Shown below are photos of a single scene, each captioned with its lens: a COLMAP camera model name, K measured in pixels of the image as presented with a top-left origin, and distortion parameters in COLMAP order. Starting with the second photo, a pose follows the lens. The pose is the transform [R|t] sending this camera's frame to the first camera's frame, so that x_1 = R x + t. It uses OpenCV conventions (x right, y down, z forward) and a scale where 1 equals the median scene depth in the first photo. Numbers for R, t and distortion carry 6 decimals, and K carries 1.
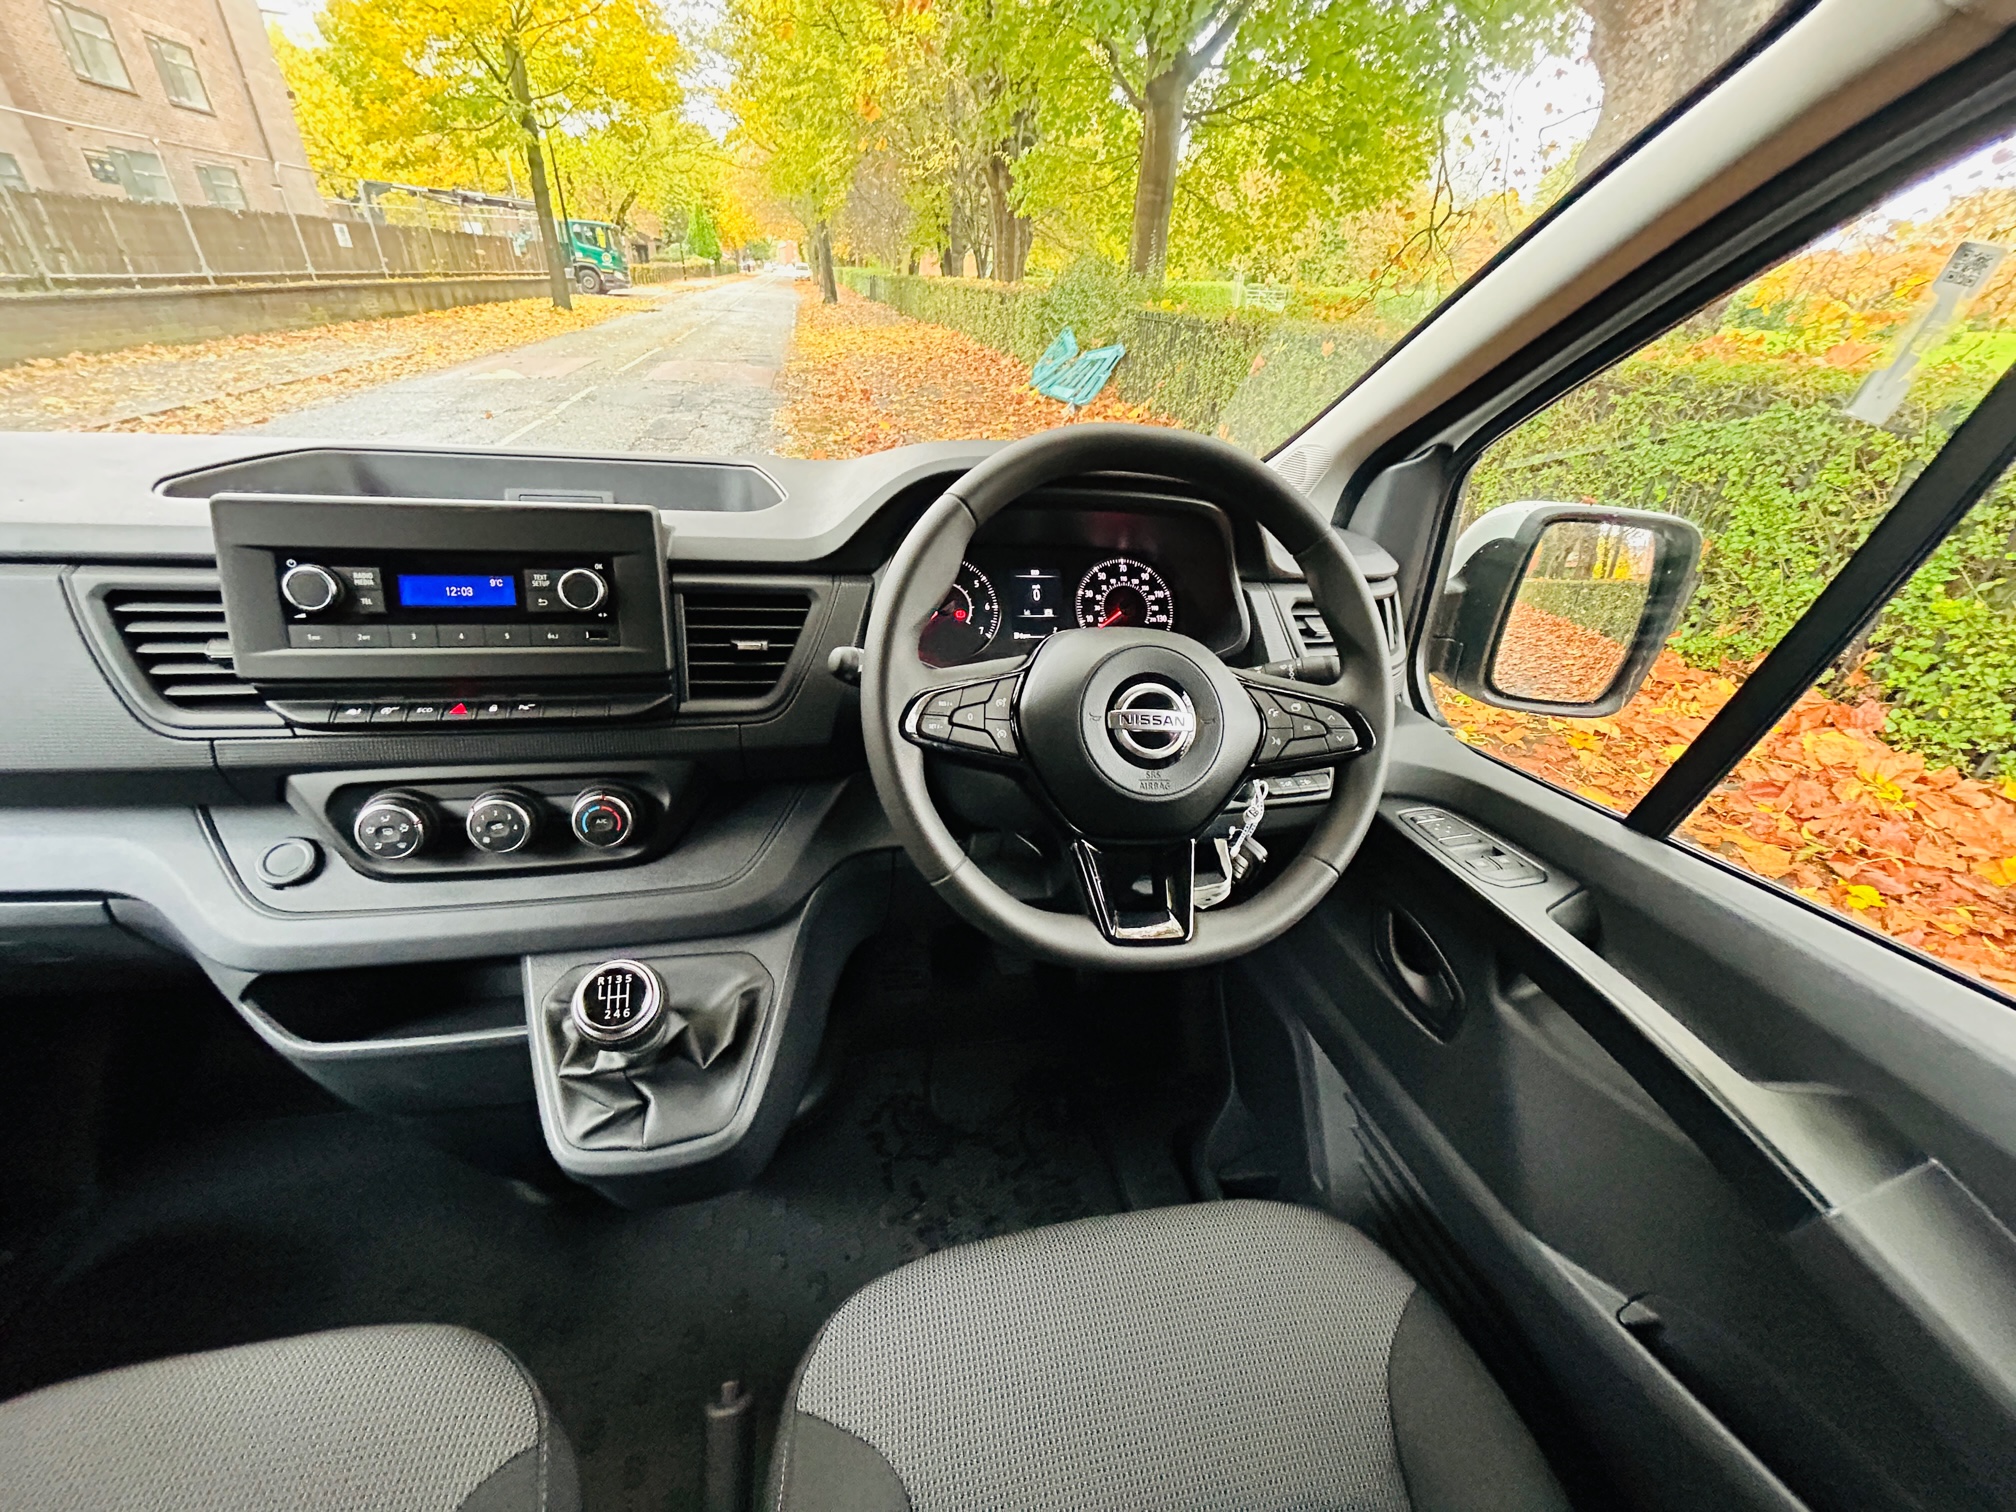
lens RADIAL K [[807.0, 0, 1006.0], [0, 807.0, 762.3], [0, 0, 1]] dist [-0.002415, 0.000753]
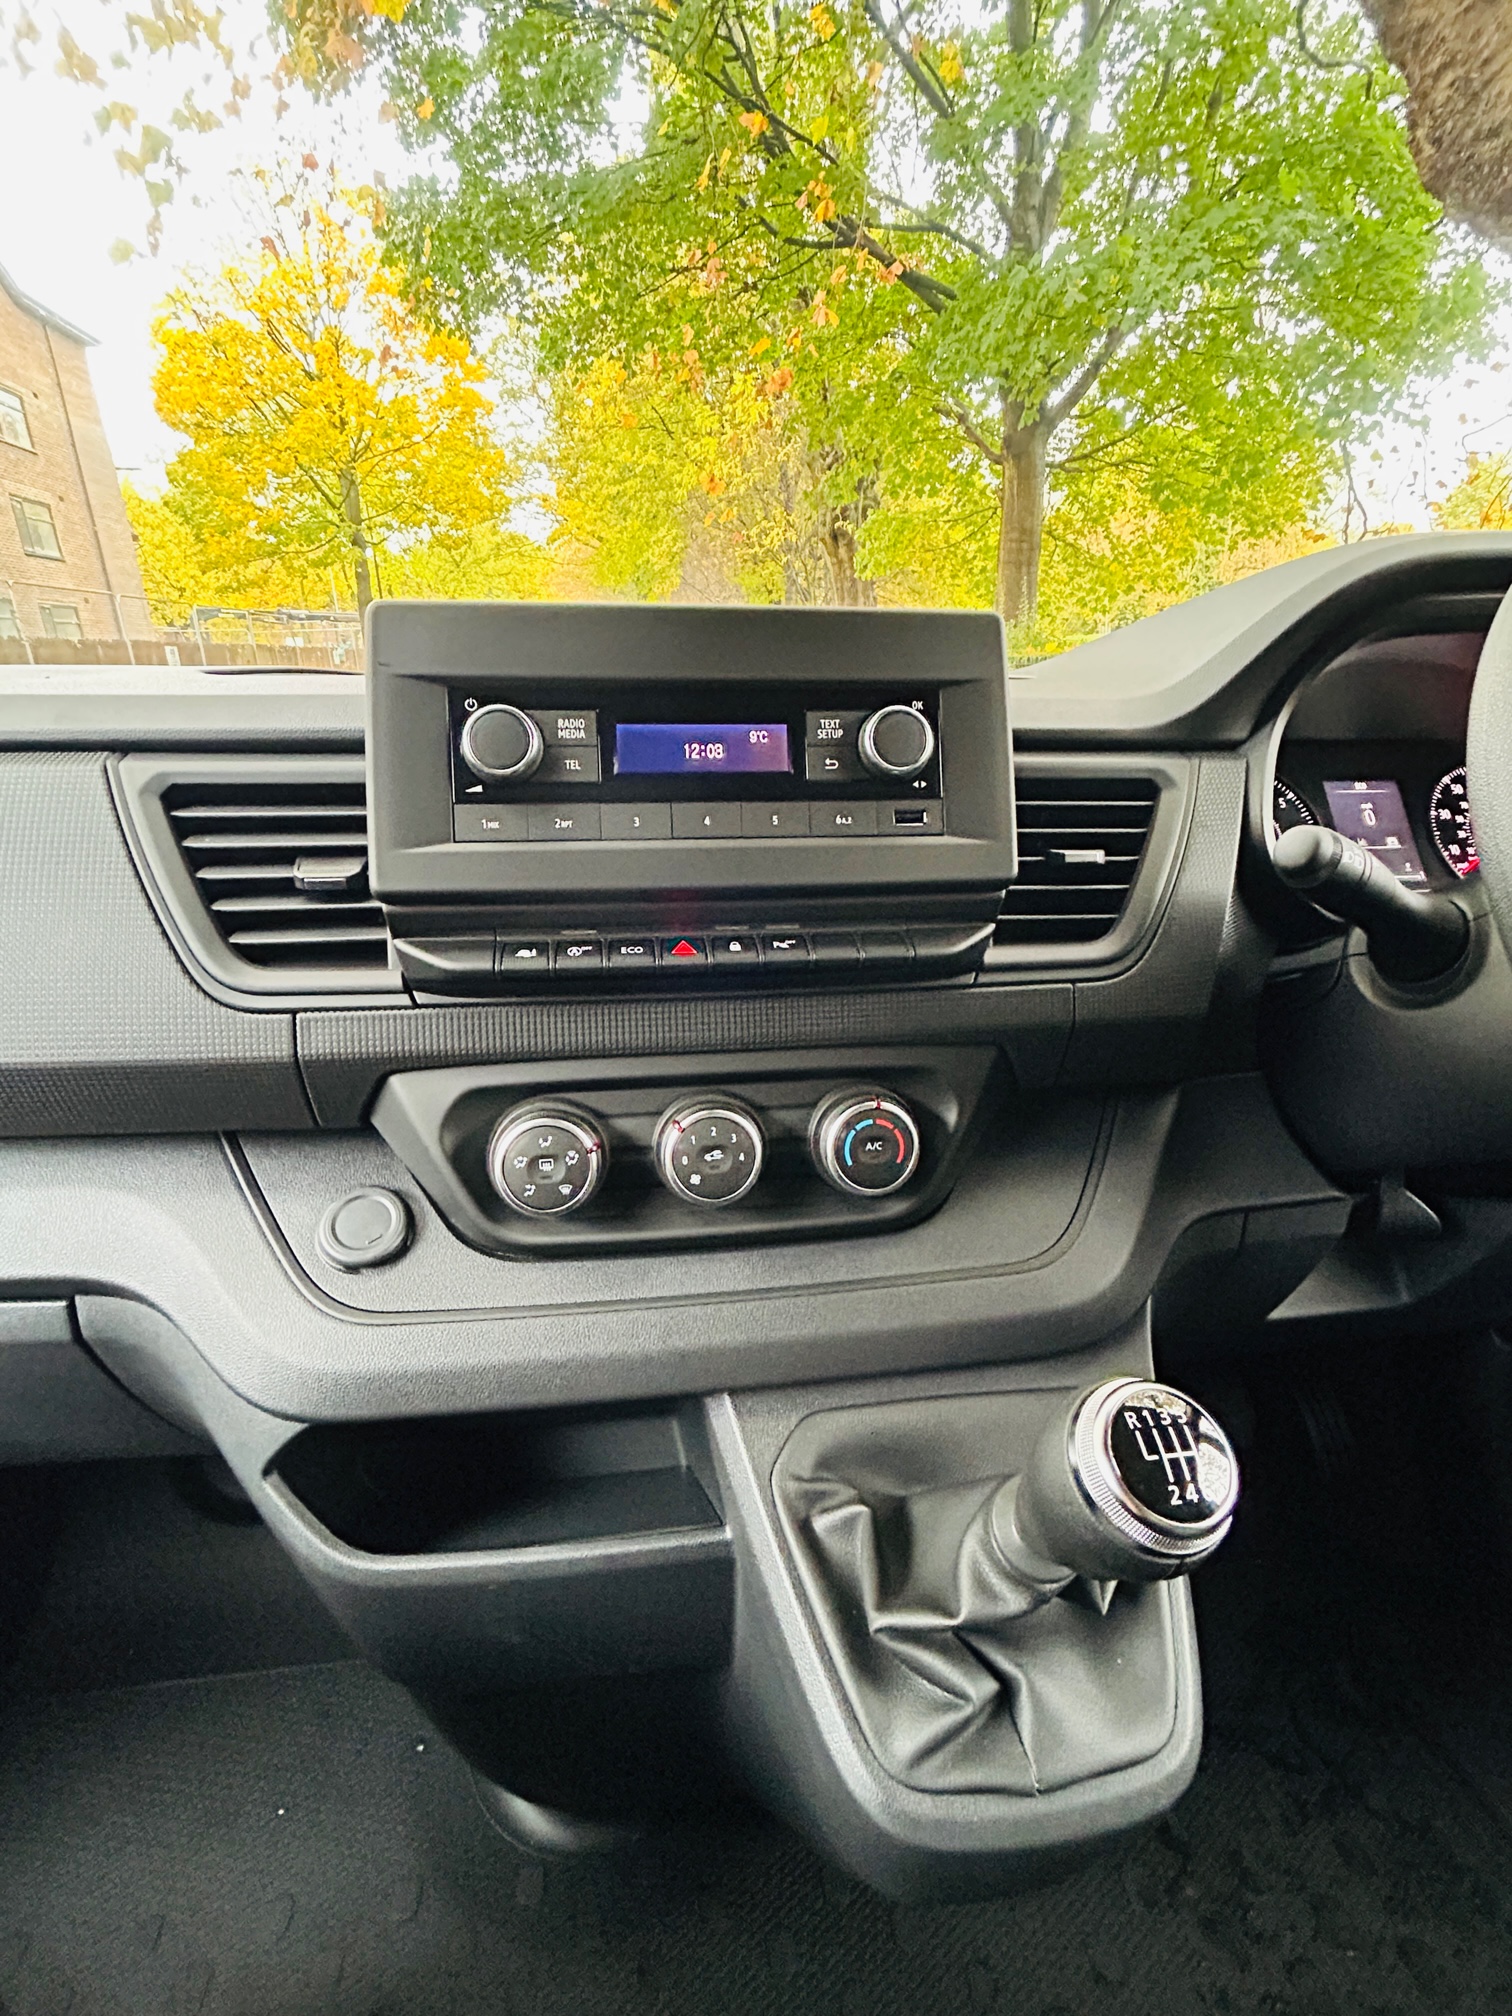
lens RADIAL K [[956.7, 0, 764.8], [0, 956.7, 1003.5], [0, 0, 1]] dist [-0.007718, 0.005644]
pose [[0.995041, -0.042754, -0.089813, -0.110454], [0.024872, 0.981175, -0.191513, 0.022051], [0.096310, 0.188330, 0.977372, 0.063705]]
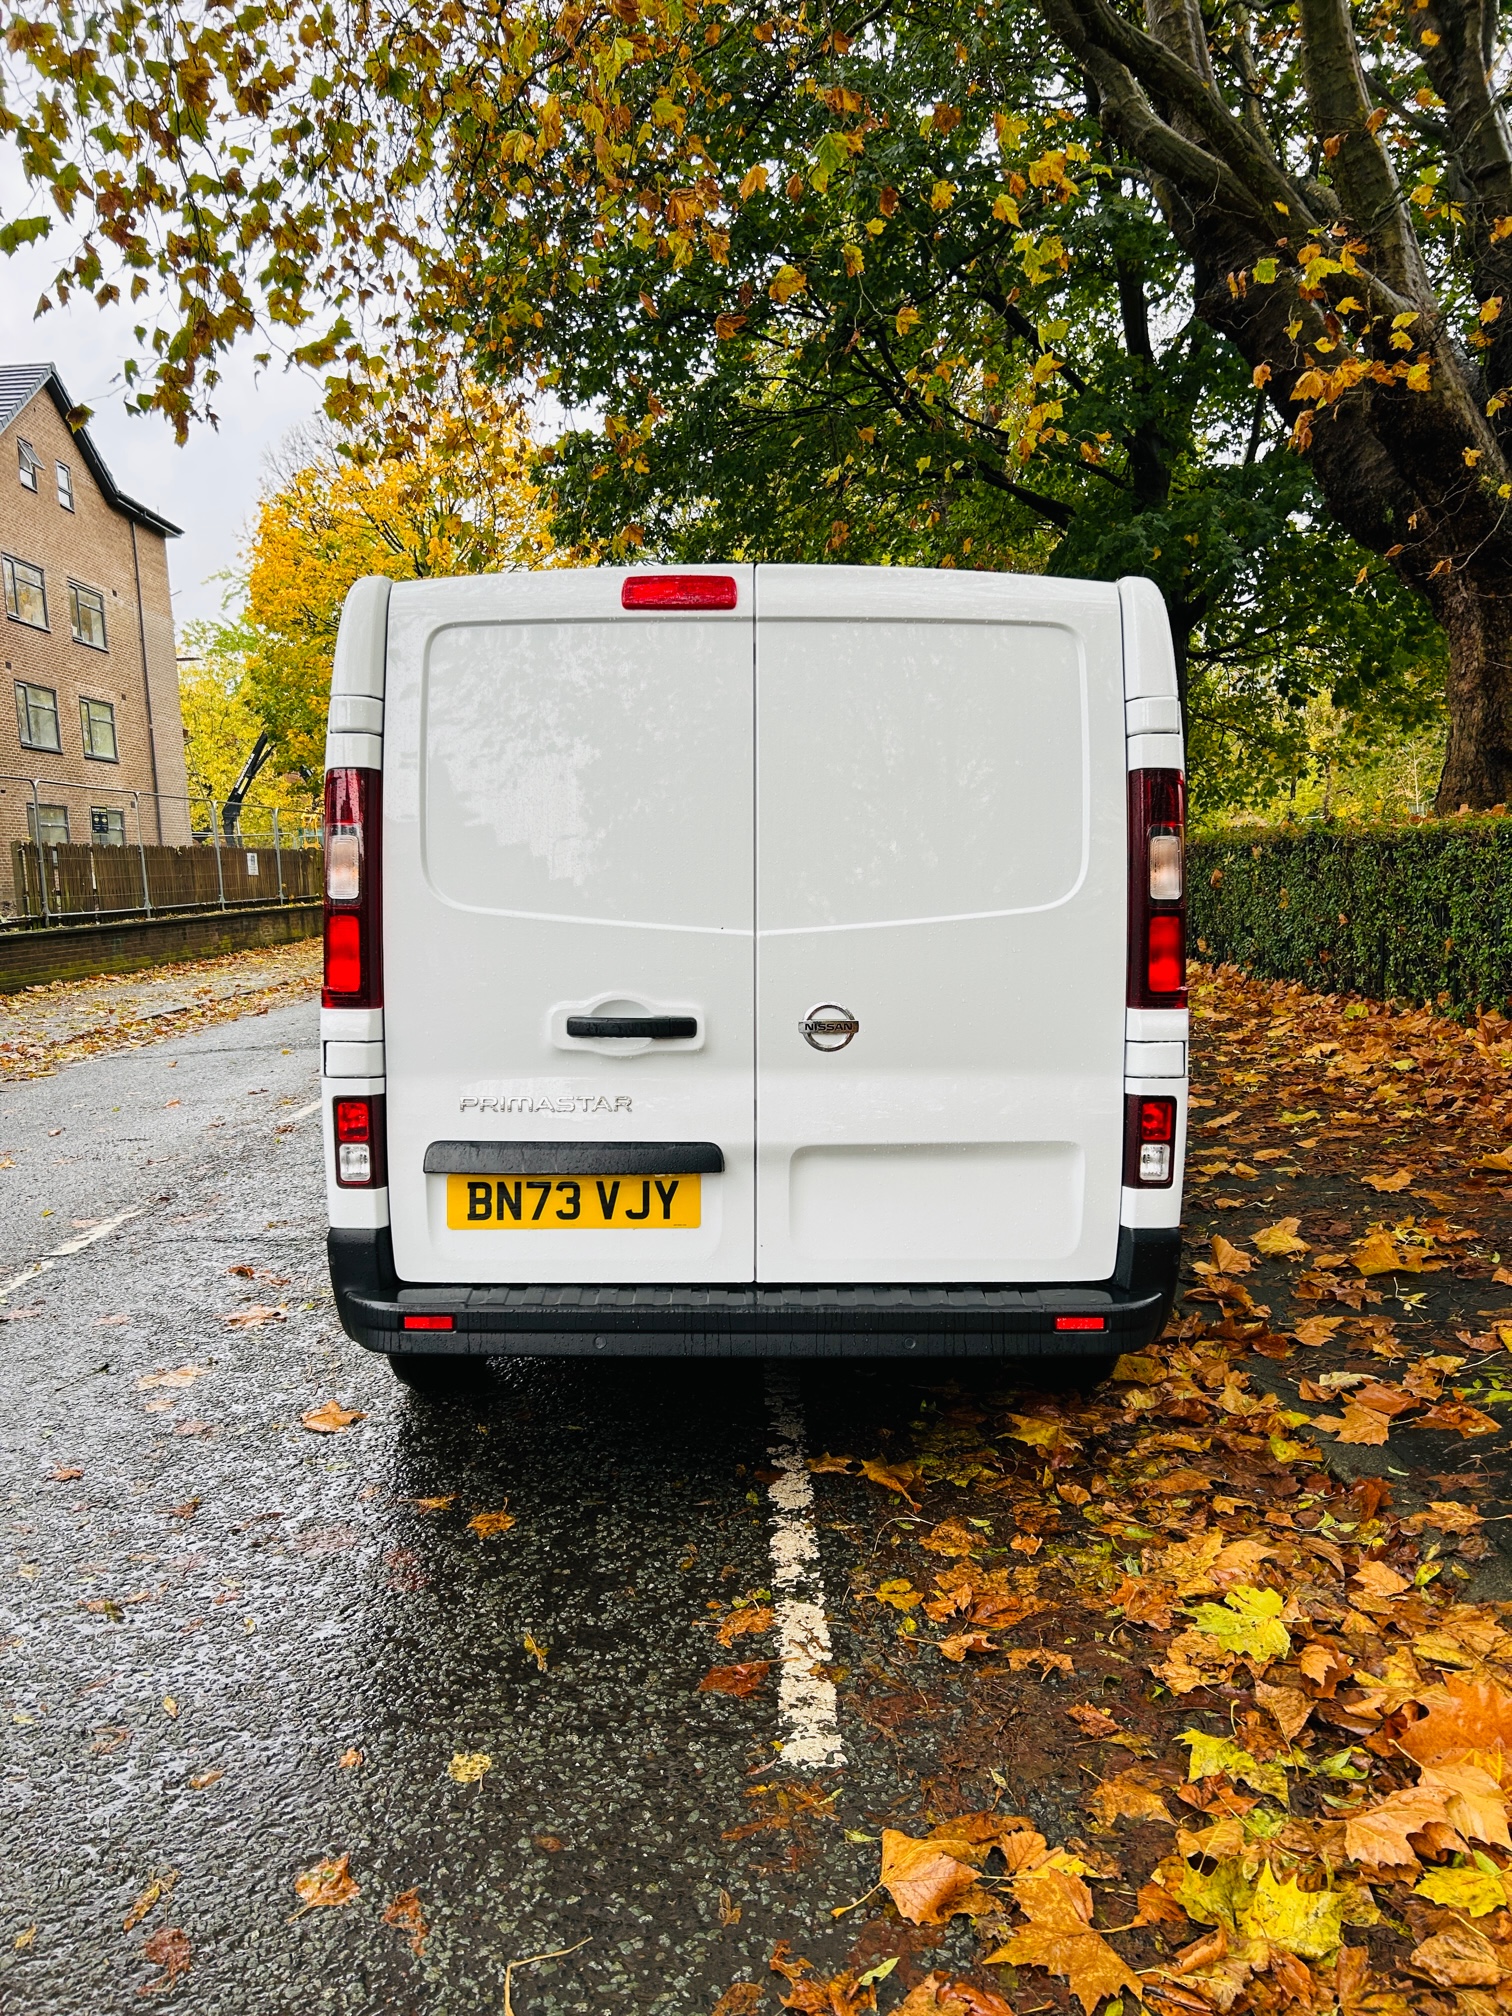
lens RADIAL K [[1500.7, 0, 747.4], [0, 1500.7, 1005.5], [0, 0, 1]] dist [0.048279, -0.047423]
pose [[0.973969, -0.065598, -0.216983, 0.350017], [-0.034453, 0.903255, -0.427720, 1.151973], [0.224048, 0.424061, 0.877482, -1.742013]]
